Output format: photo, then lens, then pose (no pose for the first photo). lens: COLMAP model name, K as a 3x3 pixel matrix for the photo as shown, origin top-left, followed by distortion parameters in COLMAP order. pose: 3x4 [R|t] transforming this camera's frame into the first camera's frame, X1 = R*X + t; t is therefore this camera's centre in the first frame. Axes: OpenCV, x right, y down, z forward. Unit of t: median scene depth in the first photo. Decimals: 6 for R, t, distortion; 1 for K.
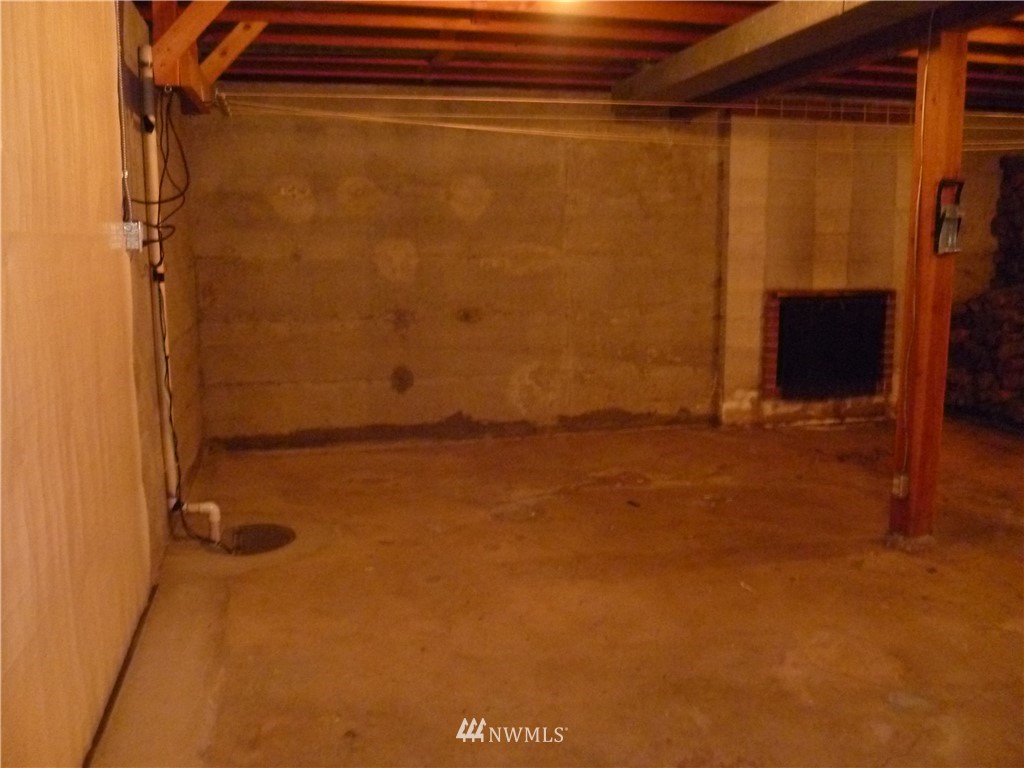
lens RADIAL K [[858.8, 0, 504.6], [0, 858.8, 380.3], [0, 0, 1]] dist [-0.061974, 0.025526]
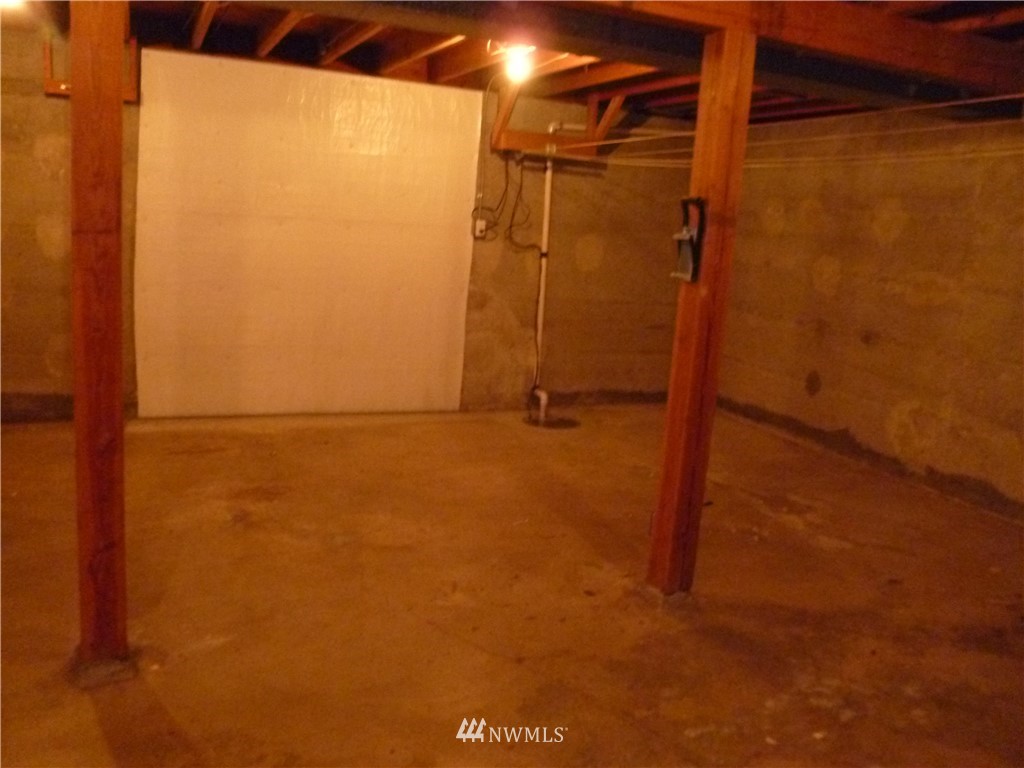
lens RADIAL K [[858.8, 0, 504.0], [0, 858.8, 383.8], [0, 0, 1]] dist [-0.061974, 0.025526]
pose [[0.172911, 0.211233, -0.962020, 0.858943], [-0.222197, 0.959919, 0.170835, -0.098731], [0.959547, 0.184219, 0.212916, 0.389124]]
